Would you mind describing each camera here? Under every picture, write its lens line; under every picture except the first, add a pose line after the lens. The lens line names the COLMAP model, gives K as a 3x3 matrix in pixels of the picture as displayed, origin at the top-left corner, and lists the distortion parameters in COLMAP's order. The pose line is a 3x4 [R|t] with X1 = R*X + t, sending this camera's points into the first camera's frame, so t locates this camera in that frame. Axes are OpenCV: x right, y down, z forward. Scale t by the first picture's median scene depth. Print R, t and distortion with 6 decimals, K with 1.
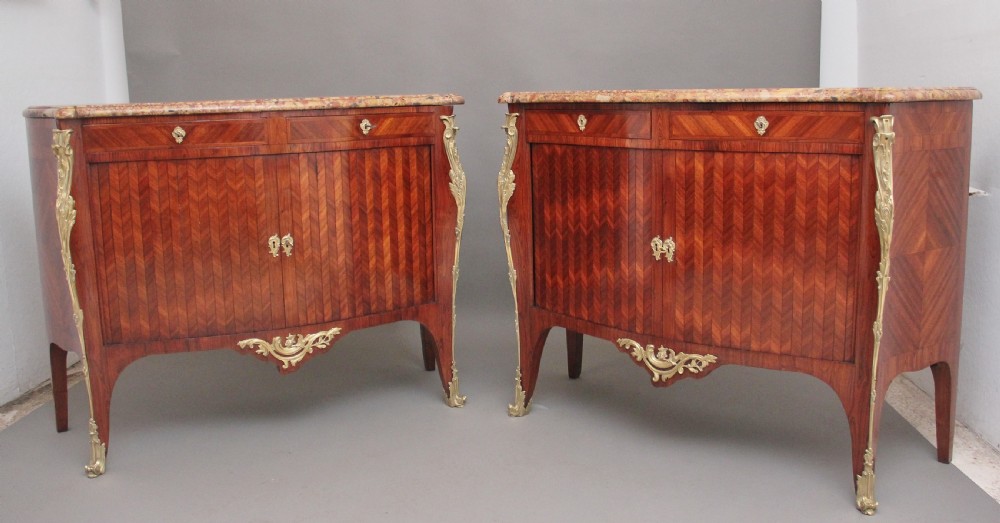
lens RADIAL K [[958.5, 0, 500.0], [0, 958.5, 261.5], [0, 0, 1]] dist [-0.102895, 0.000629]
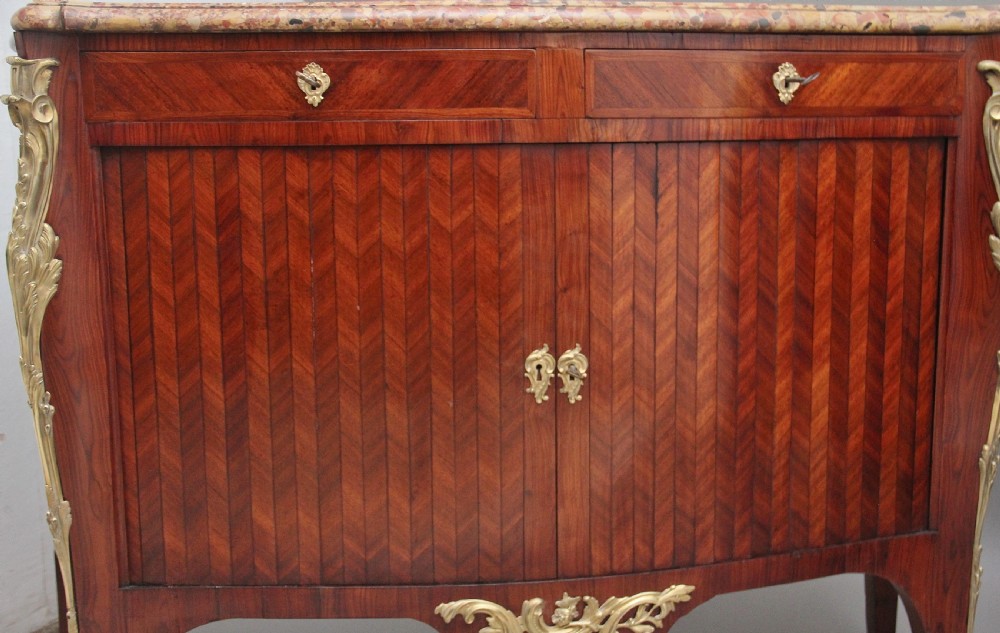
lens RADIAL K [[1221.4, 0, 526.6], [0, 1221.4, 318.6], [0, 0, 1]] dist [-0.045220, 0.341551]
pose [[0.953232, 0.052730, -0.297605, -0.090537], [-0.062042, 0.997833, -0.021925, -0.028074], [0.295803, 0.039364, 0.954437, 0.506569]]
